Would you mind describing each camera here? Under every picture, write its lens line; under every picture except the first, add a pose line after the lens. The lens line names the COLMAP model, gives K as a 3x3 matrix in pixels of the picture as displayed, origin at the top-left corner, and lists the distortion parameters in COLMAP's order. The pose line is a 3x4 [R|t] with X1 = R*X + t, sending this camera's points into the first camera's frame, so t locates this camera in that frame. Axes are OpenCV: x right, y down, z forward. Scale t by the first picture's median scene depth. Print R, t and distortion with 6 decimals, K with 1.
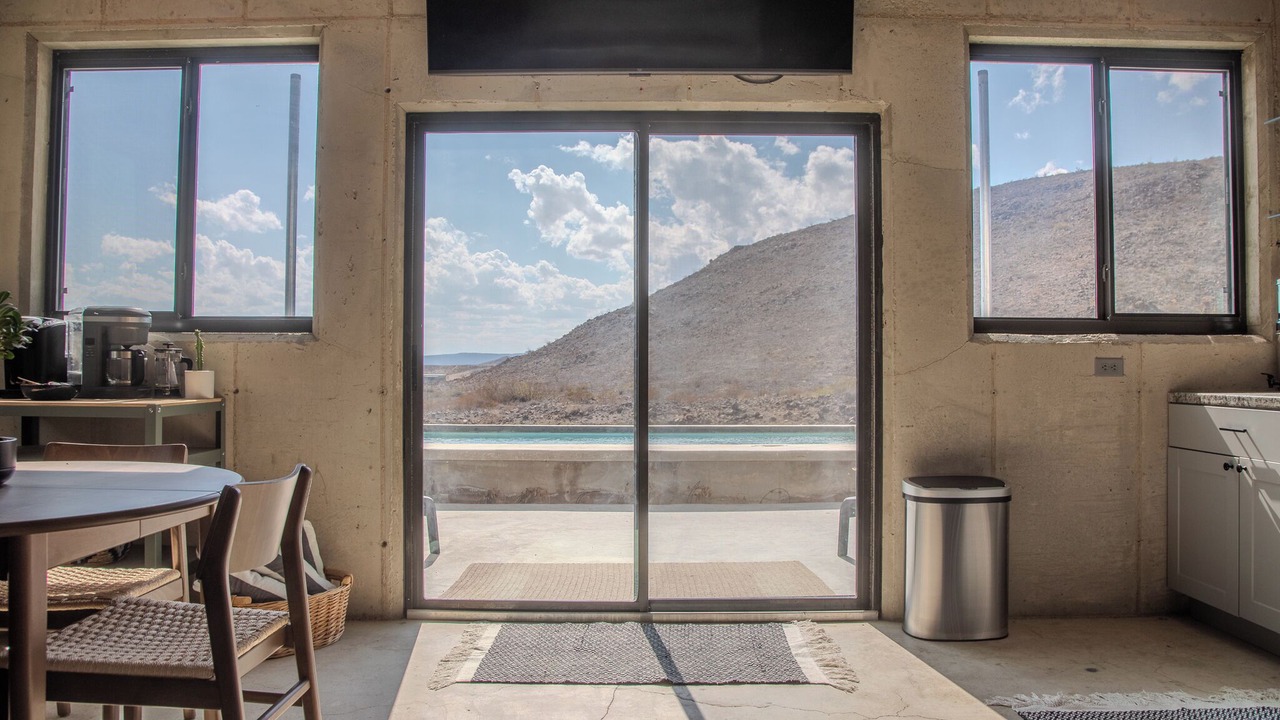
lens RADIAL K [[930.3, 0, 640.0], [0, 930.3, 360.0], [0, 0, 1]] dist [-0.120541, 0.069889]
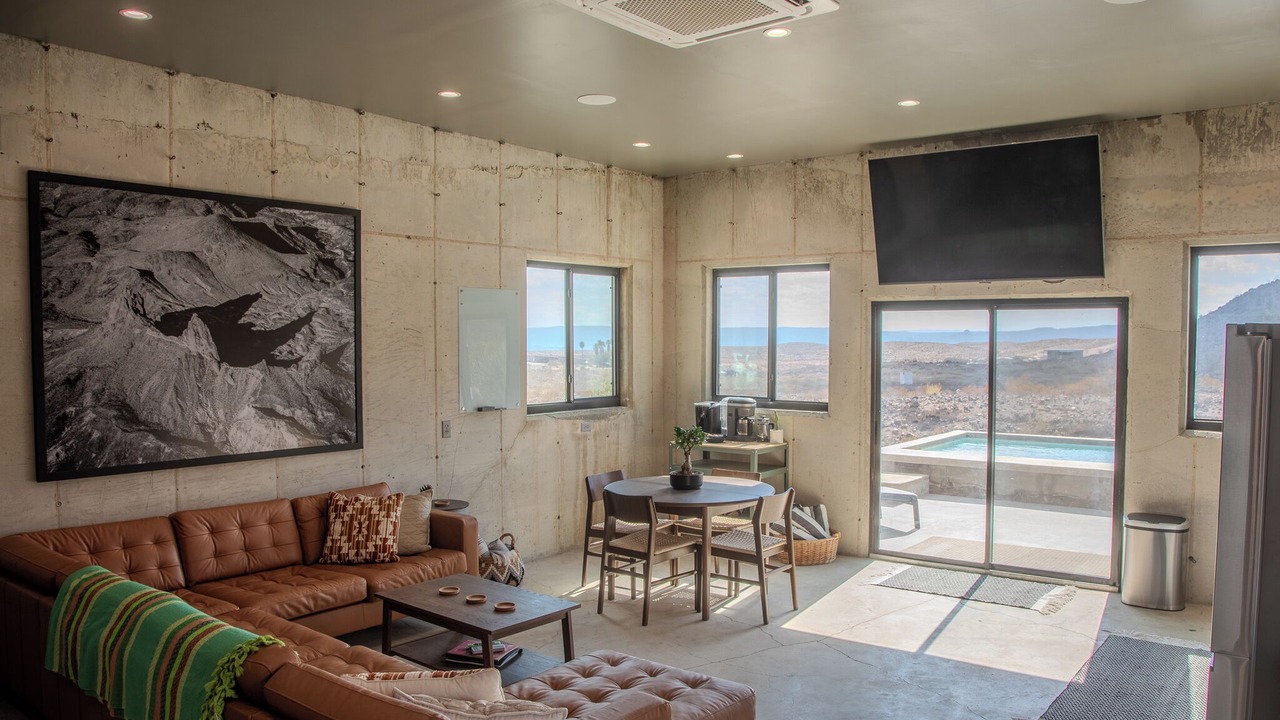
lens RADIAL K [[930.3, 0, 640.0], [0, 930.3, 360.0], [0, 0, 1]] dist [-0.120541, 0.069889]
pose [[0.785906, 0.008426, -0.618289, 0.591203], [0.010600, 0.999577, 0.027096, -0.209960], [0.618255, -0.027849, 0.785484, -0.877951]]
